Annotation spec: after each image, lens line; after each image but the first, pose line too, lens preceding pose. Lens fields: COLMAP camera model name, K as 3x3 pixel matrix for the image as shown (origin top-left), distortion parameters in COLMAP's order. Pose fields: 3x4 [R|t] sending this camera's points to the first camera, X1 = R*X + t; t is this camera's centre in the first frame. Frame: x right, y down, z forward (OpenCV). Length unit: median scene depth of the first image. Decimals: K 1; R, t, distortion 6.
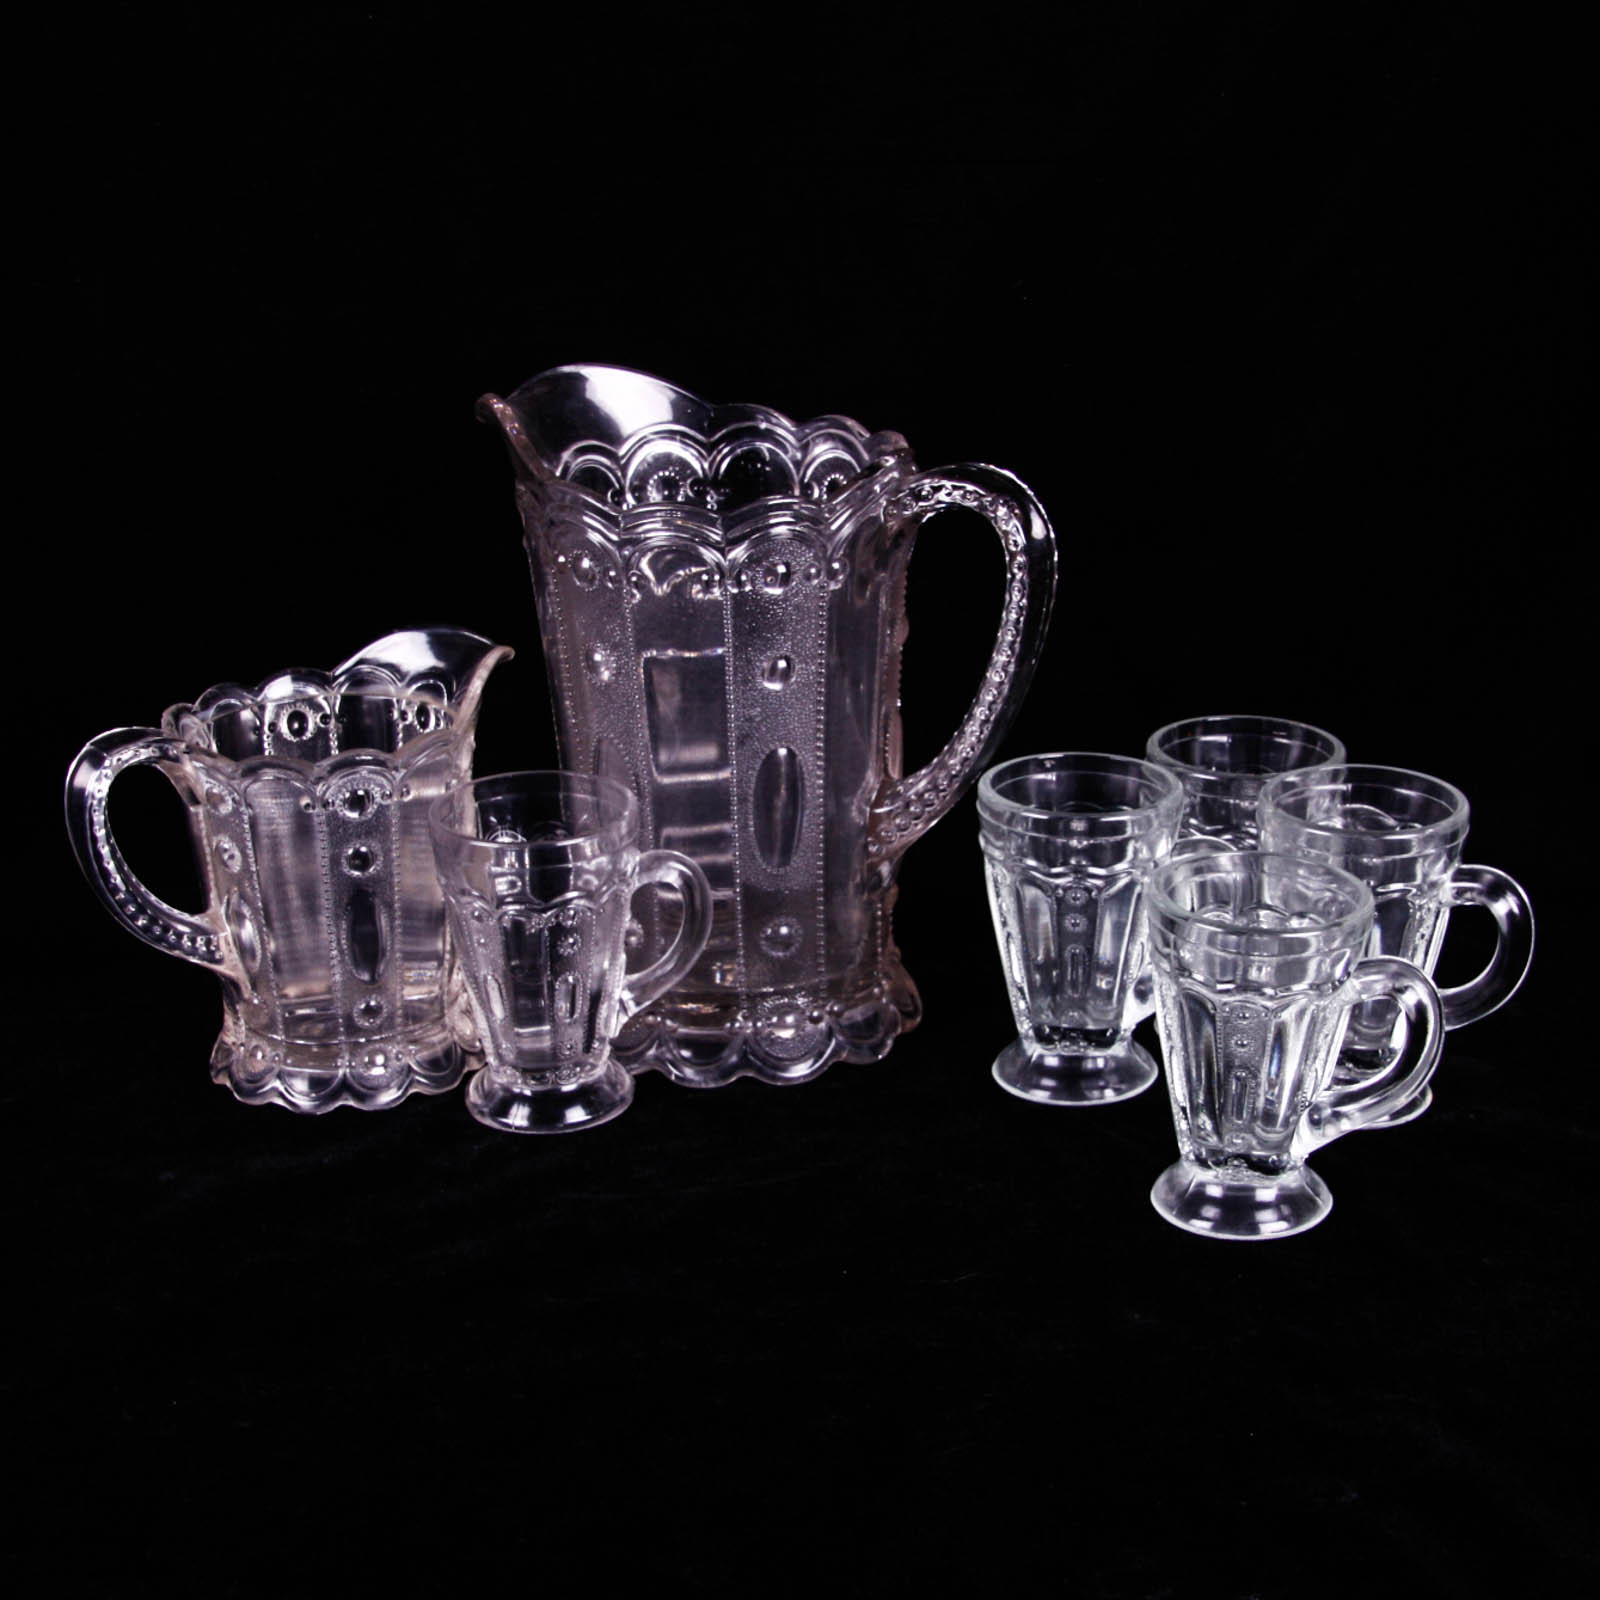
lens RADIAL K [[2439.4, 0, 804.0], [0, 2439.4, 877.2], [0, 0, 1]] dist [-0.105797, -0.057501]
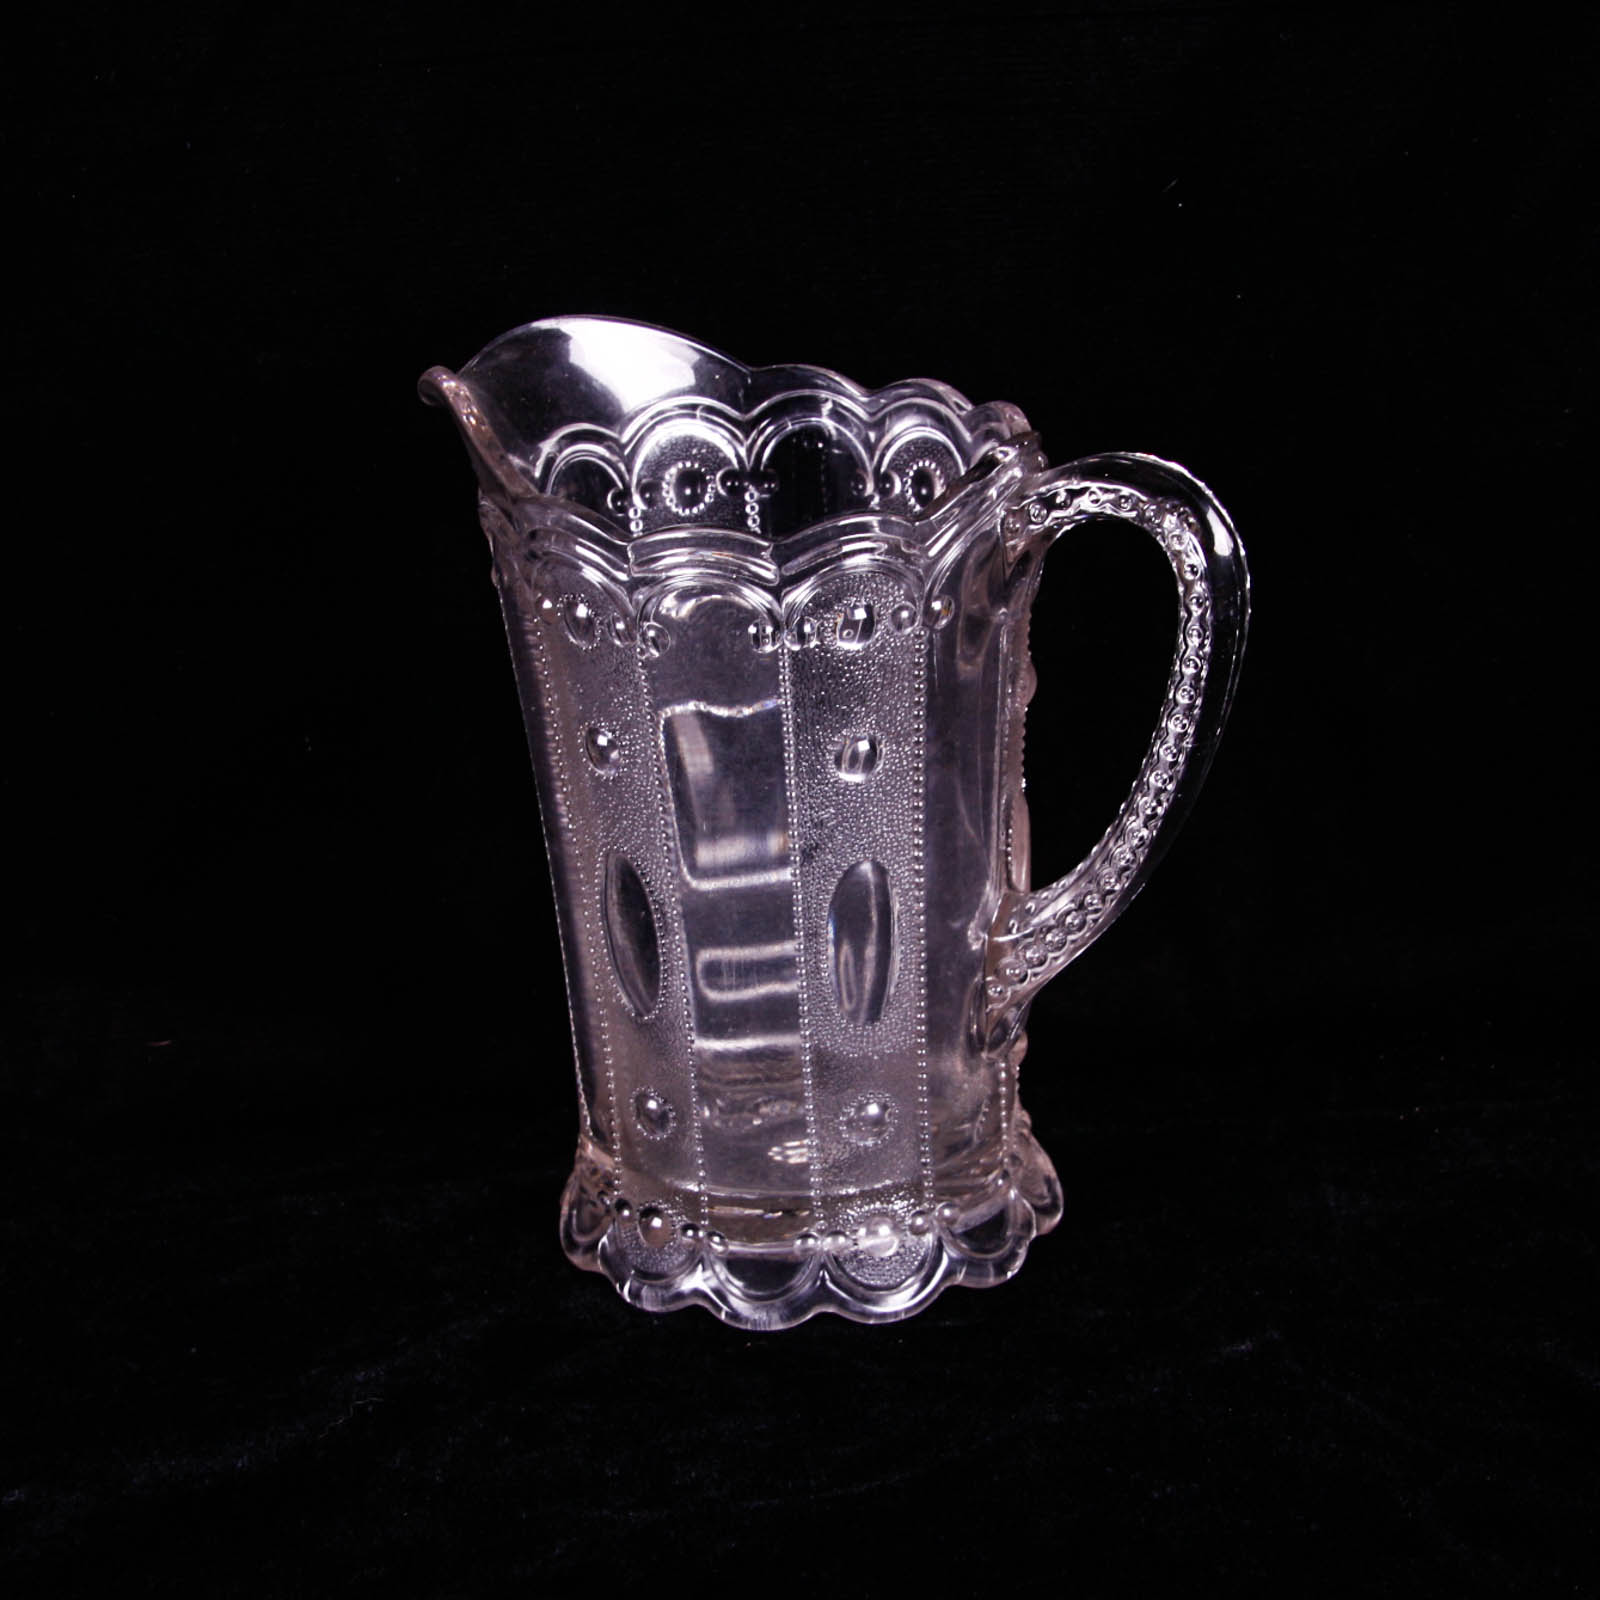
lens RADIAL K [[2884.9, 0, 834.1], [0, 2884.9, 876.6], [0, 0, 1]] dist [-0.099277, 0.050935]
pose [[0.999628, -0.027277, -0.000424, -0.017312], [0.027281, 0.999514, 0.015077, -0.059360], [0.000013, -0.015083, 0.999886, 0.156180]]
